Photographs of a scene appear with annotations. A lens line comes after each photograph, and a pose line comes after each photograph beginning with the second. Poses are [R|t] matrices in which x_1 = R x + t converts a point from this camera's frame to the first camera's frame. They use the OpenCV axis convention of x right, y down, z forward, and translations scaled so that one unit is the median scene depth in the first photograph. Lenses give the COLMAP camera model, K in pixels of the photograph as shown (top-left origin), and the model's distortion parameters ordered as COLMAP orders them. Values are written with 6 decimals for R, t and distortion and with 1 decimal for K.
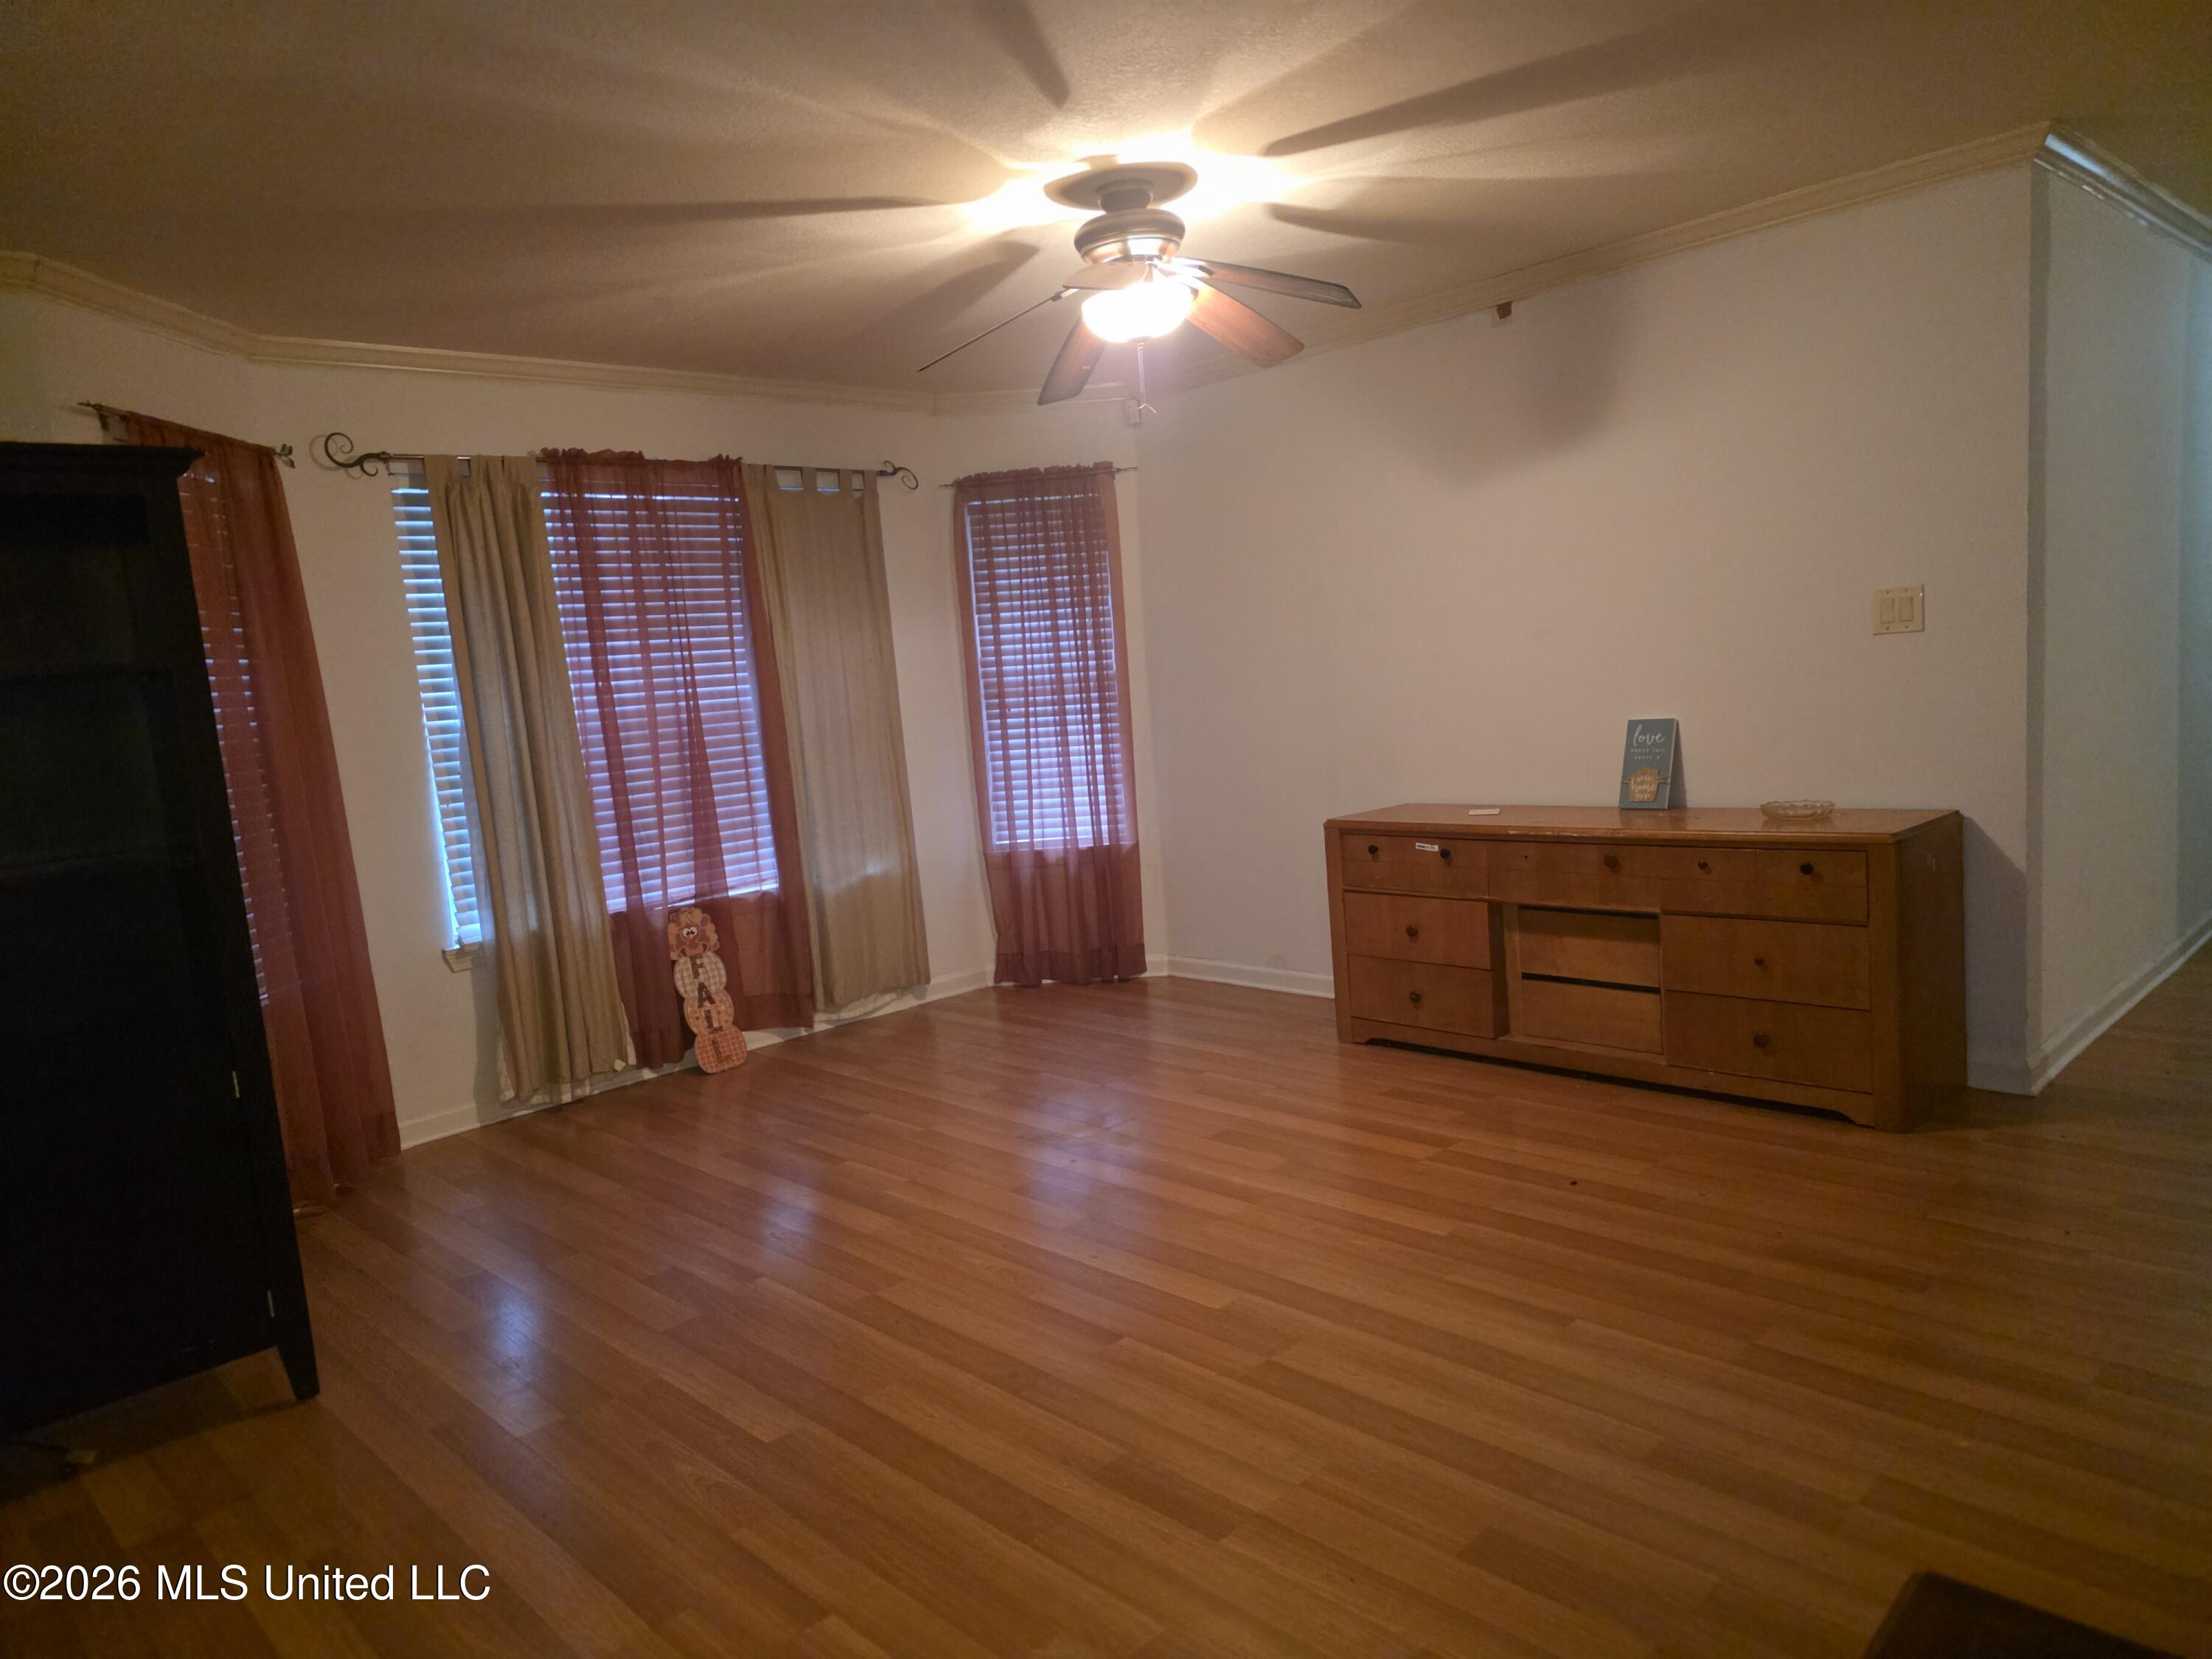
lens RADIAL K [[1479.8, 0, 1106.3], [0, 1479.8, 837.7], [0, 0, 1]] dist [0.053211, -0.026156]
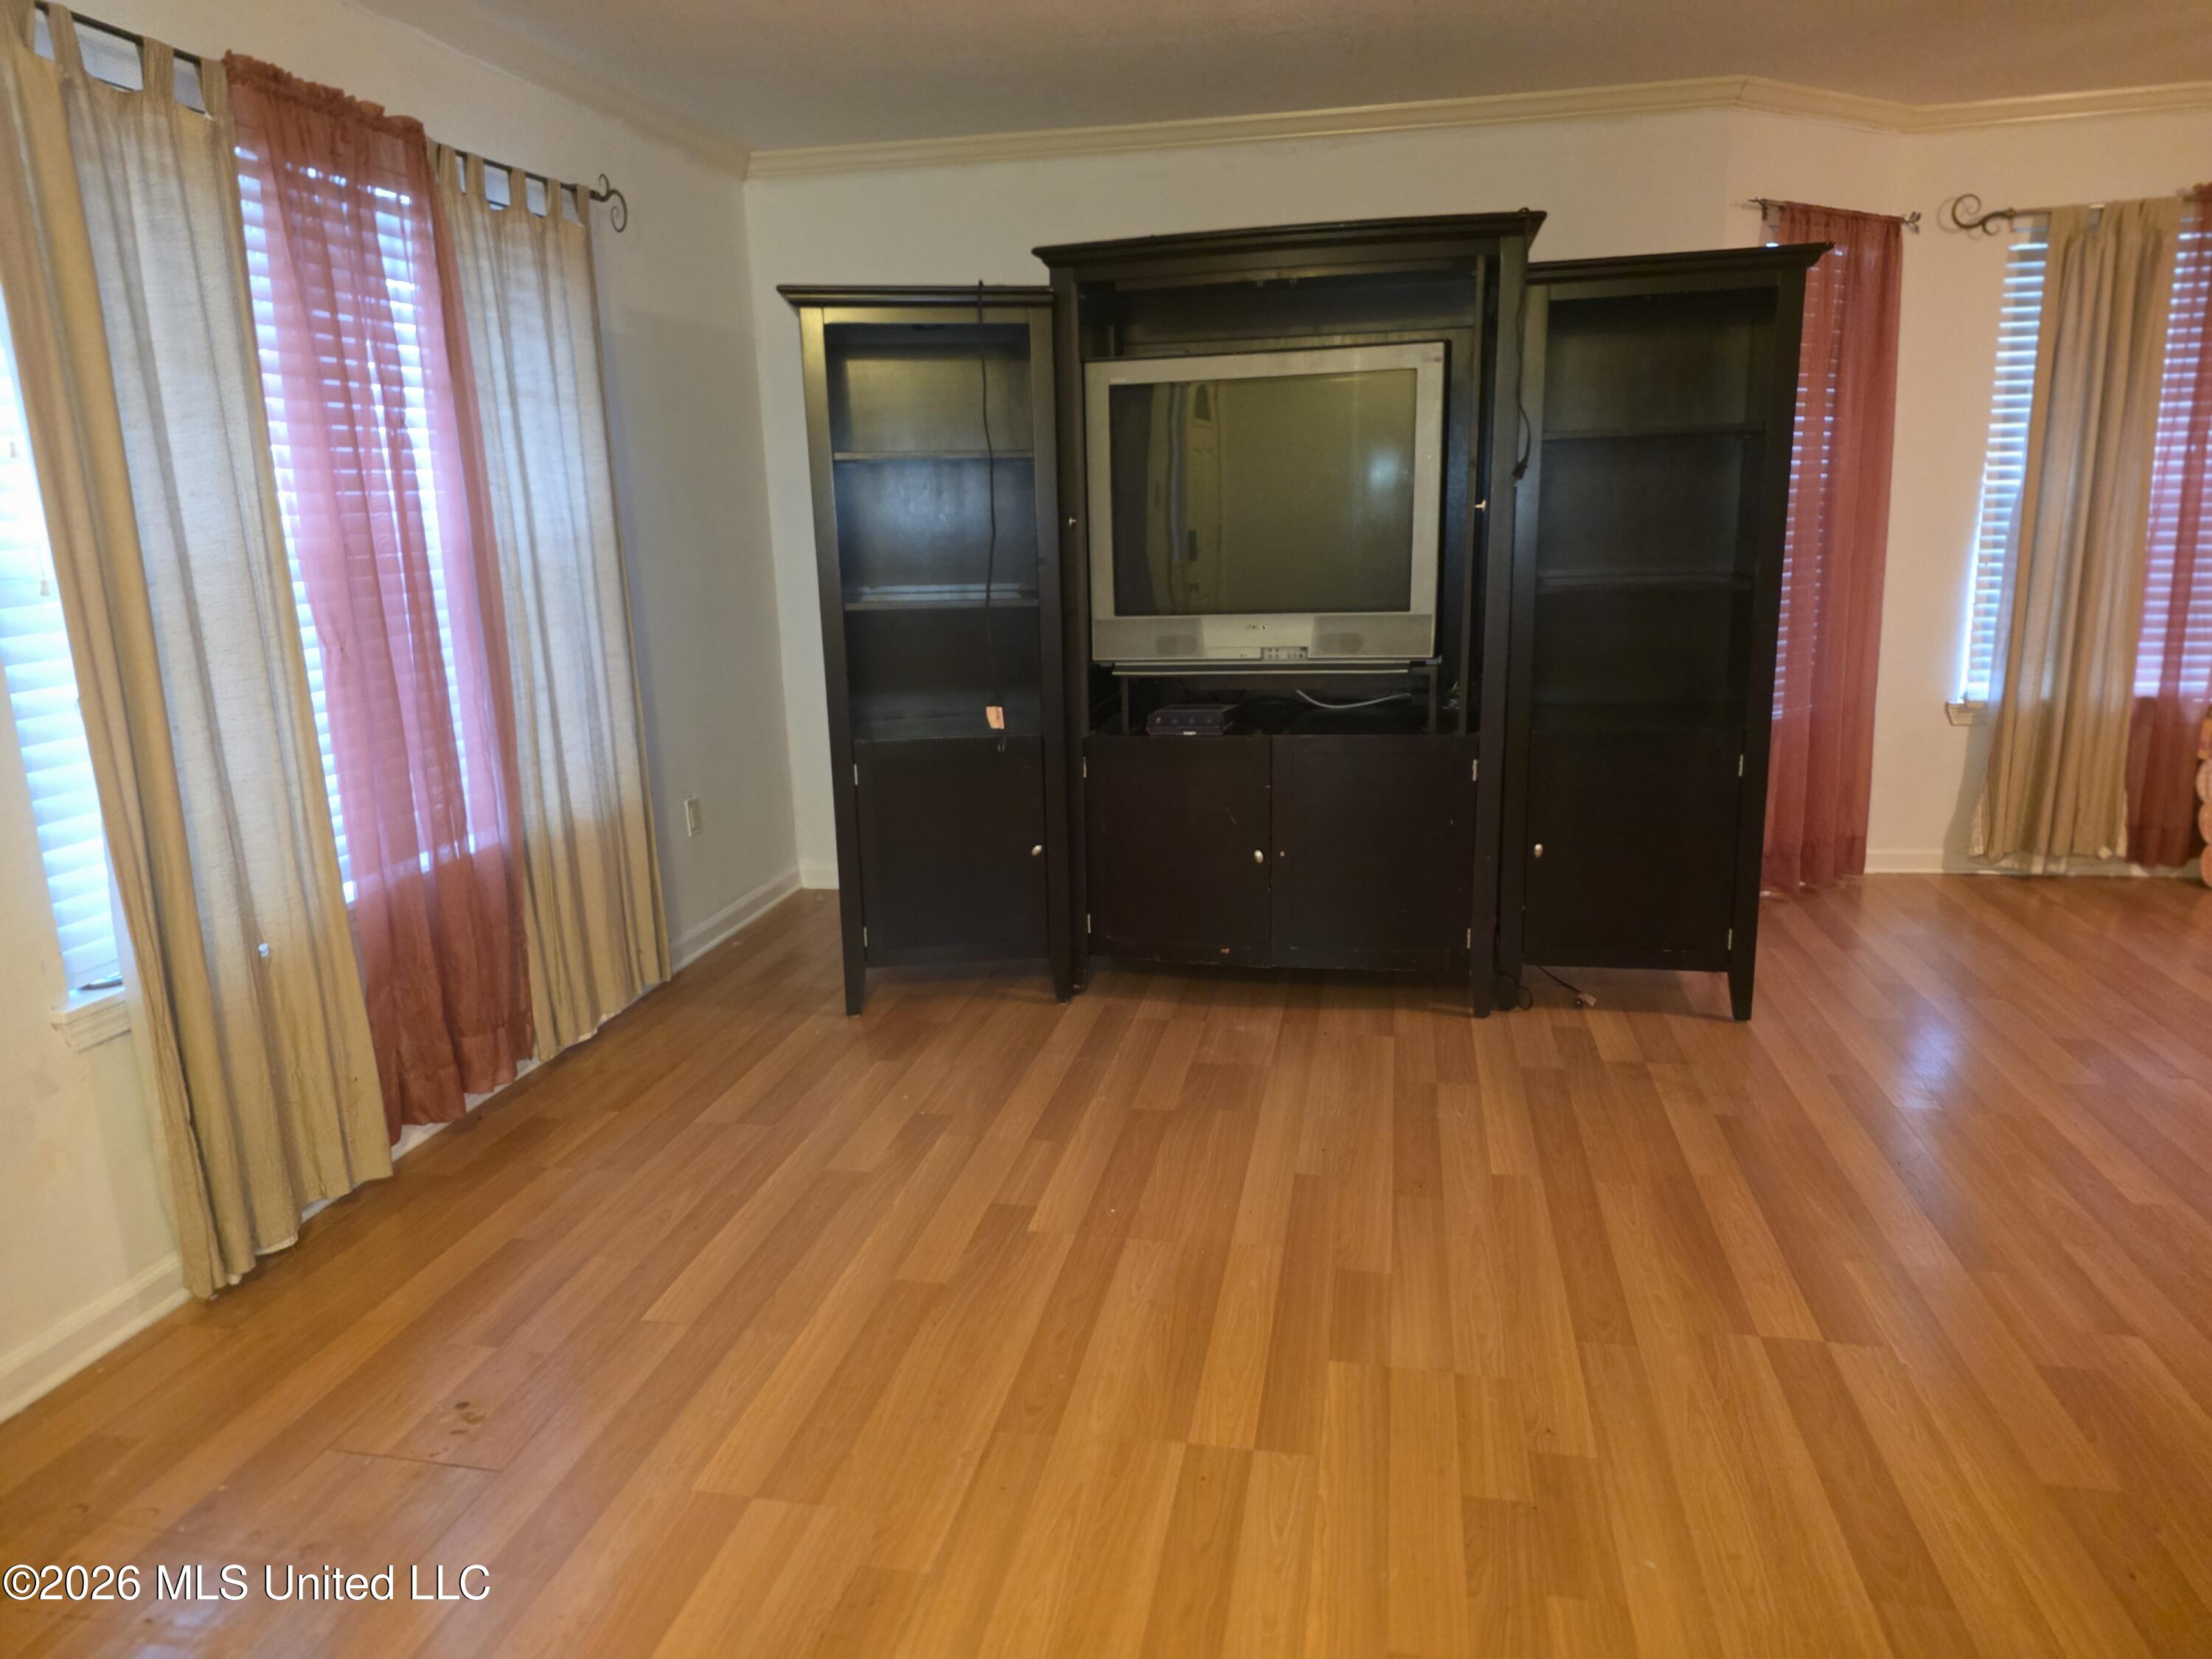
lens RADIAL K [[1479.8, 0, 1101.8], [0, 1479.8, 820.0], [0, 0, 1]] dist [0.053211, -0.026156]
pose [[0.567641, 0.238770, -0.787891, 0.073503], [-0.122061, 0.970851, 0.206277, 0.009910], [0.814177, -0.020921, 0.580239, -0.104763]]
